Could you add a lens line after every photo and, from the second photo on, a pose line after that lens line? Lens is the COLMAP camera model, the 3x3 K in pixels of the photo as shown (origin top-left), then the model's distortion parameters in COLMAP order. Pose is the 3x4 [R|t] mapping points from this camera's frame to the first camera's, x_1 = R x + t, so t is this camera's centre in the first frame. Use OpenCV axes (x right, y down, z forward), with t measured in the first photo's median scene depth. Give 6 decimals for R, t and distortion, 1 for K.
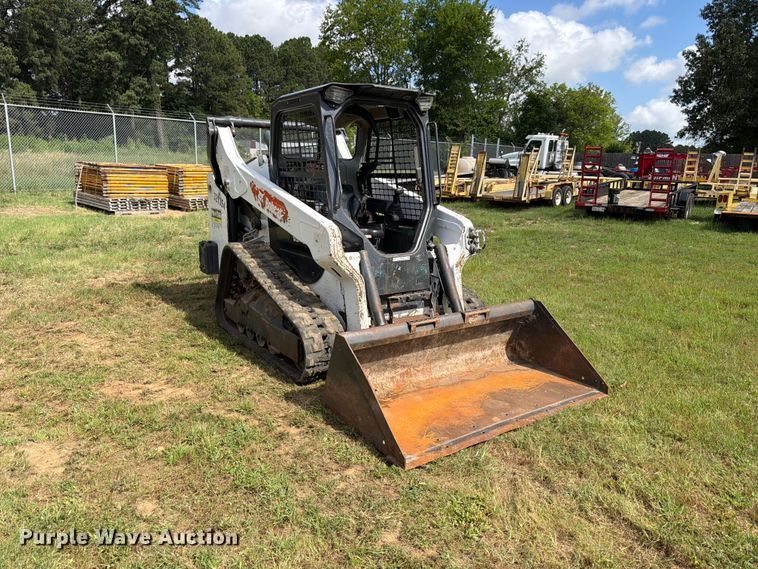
lens RADIAL K [[545.7, 0, 379.0], [0, 545.7, 284.5], [0, 0, 1]] dist [0.038593, -0.039225]
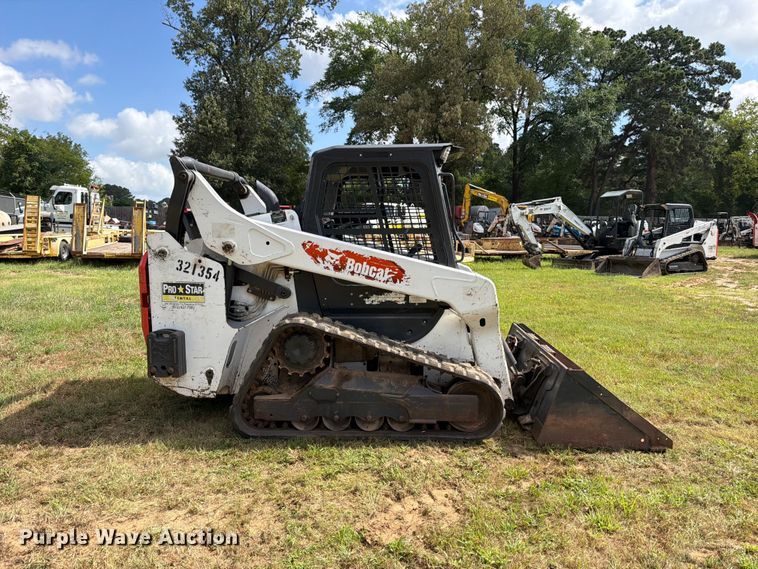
lens RADIAL K [[539.7, 0, 389.4], [0, 539.7, 283.3], [0, 0, 1]] dist [0.070220, -0.083251]
pose [[0.600605, -0.105548, 0.792548, -0.116941], [0.180188, 0.983616, -0.005555, -0.014263], [-0.778977, 0.146144, 0.609784, 0.060223]]
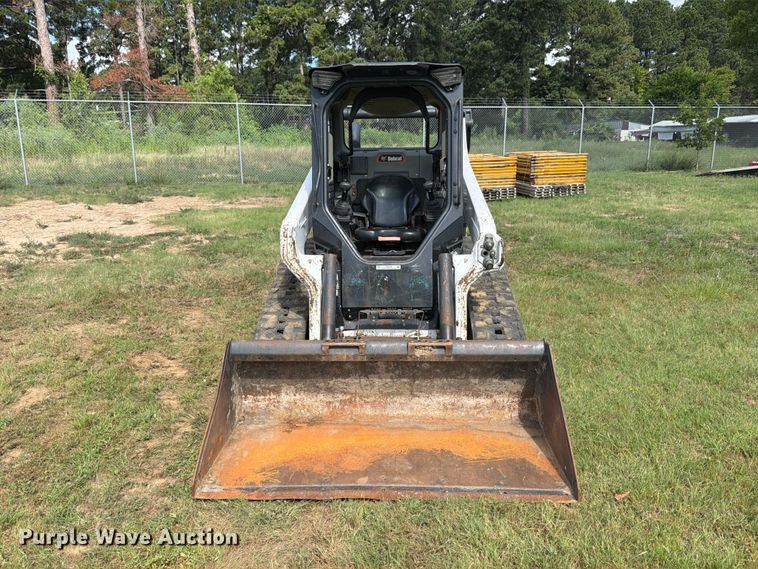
lens RADIAL K [[598.8, 0, 391.3], [0, 598.8, 281.4], [0, 0, 1]] dist [0.066090, -0.110842]
pose [[0.800282, 0.101526, -0.590967, 0.076248], [-0.102236, 0.994234, 0.032359, -0.007217], [0.590844, 0.034521, 0.806047, 0.033492]]
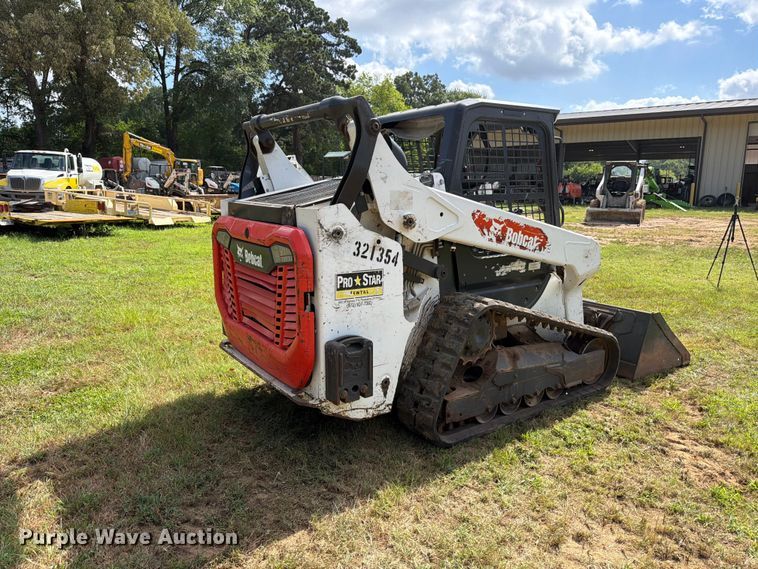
lens RADIAL K [[536.1, 0, 388.9], [0, 536.1, 281.9], [0, 0, 1]] dist [0.032000, -0.033965]
pose [[0.002496, -0.205224, 0.978712, -0.135567], [0.206353, 0.957756, 0.200303, -0.038067], [-0.978474, 0.201460, 0.044740, 0.159377]]
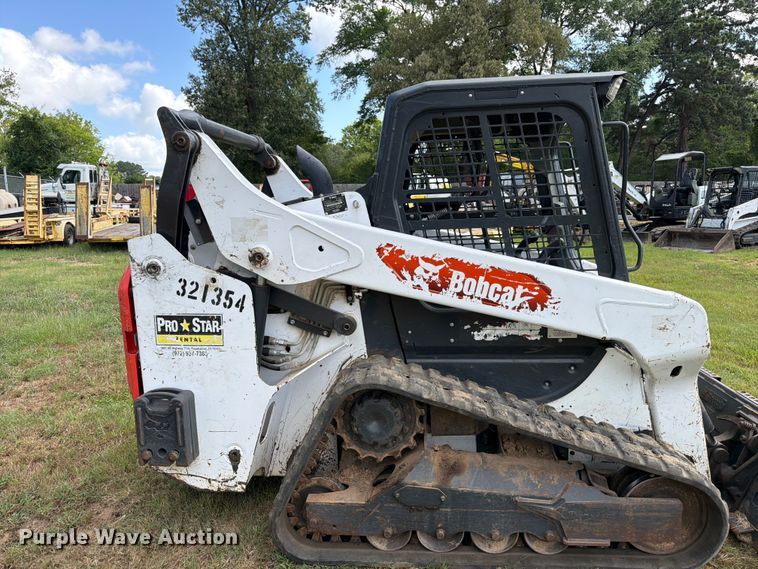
lens RADIAL K [[545.7, 0, 379.0], [0, 545.7, 284.5], [0, 0, 1]] dist [0.038593, -0.039225]
pose [[0.632670, -0.158023, 0.758127, -0.089327], [0.198014, 0.979427, 0.038905, -0.024953], [-0.748678, 0.125506, 0.650945, 0.099201]]
